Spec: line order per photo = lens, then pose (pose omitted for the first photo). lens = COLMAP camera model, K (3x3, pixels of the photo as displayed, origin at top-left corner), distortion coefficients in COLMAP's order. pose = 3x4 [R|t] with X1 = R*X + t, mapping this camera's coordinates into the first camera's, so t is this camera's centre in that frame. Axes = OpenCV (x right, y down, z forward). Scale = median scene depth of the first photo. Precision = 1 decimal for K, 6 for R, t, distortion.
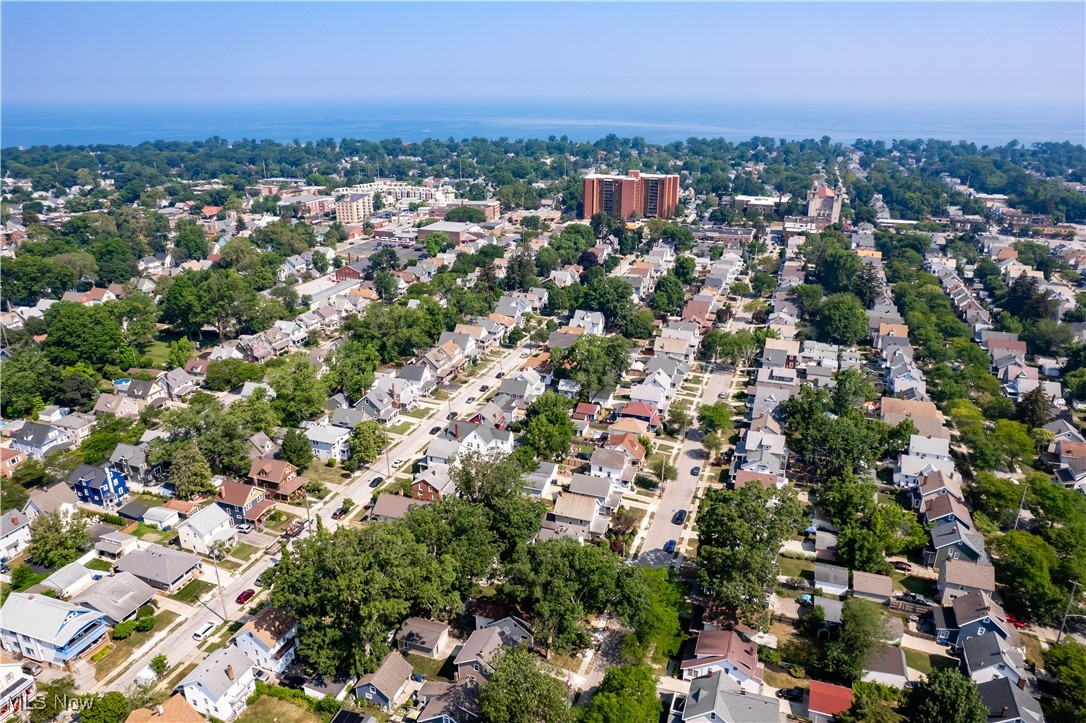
lens RADIAL K [[690.2, 0, 548.1], [0, 690.2, 360.8], [0, 0, 1]] dist [-0.041704, 0.001245]
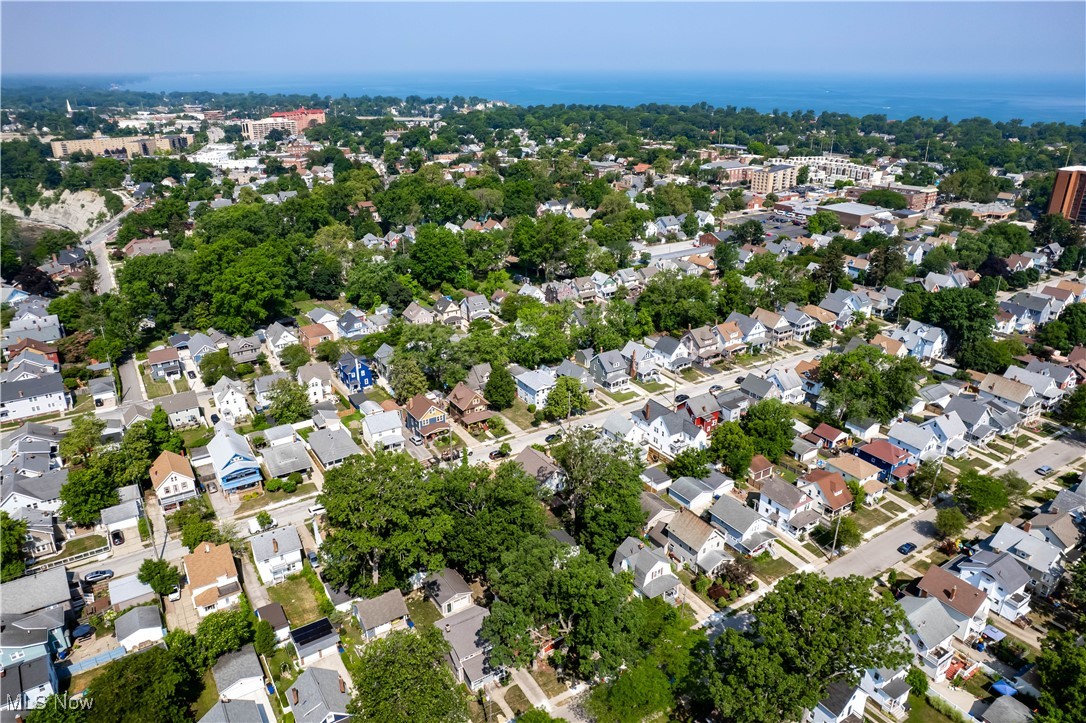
lens RADIAL K [[690.2, 0, 548.1], [0, 690.2, 360.8], [0, 0, 1]] dist [-0.041704, 0.001245]
pose [[0.808254, 0.233854, -0.540406, 0.171899], [-0.212350, 0.971759, 0.102917, -0.022246], [0.549212, 0.031572, 0.835087, 0.107271]]
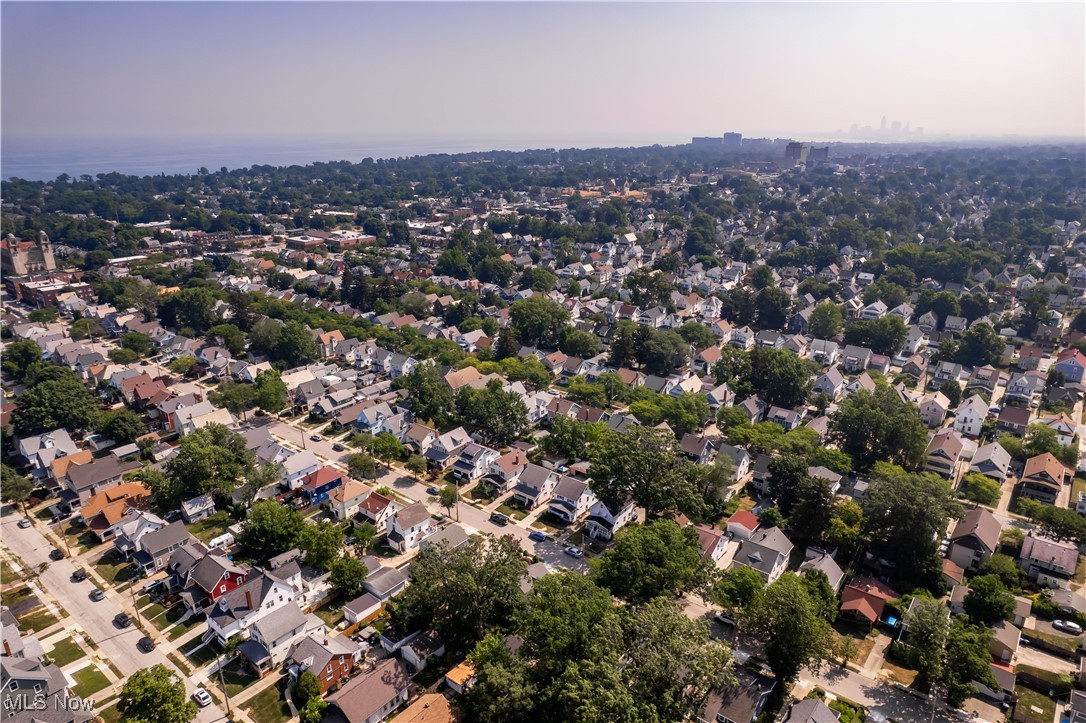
lens RADIAL K [[690.2, 0, 548.1], [0, 690.2, 360.8], [0, 0, 1]] dist [-0.041704, 0.001245]
pose [[0.323360, -0.294095, 0.899414, -0.402310], [0.335992, 0.924229, 0.181412, -0.098625], [-0.884617, 0.243535, 0.397672, 0.291286]]
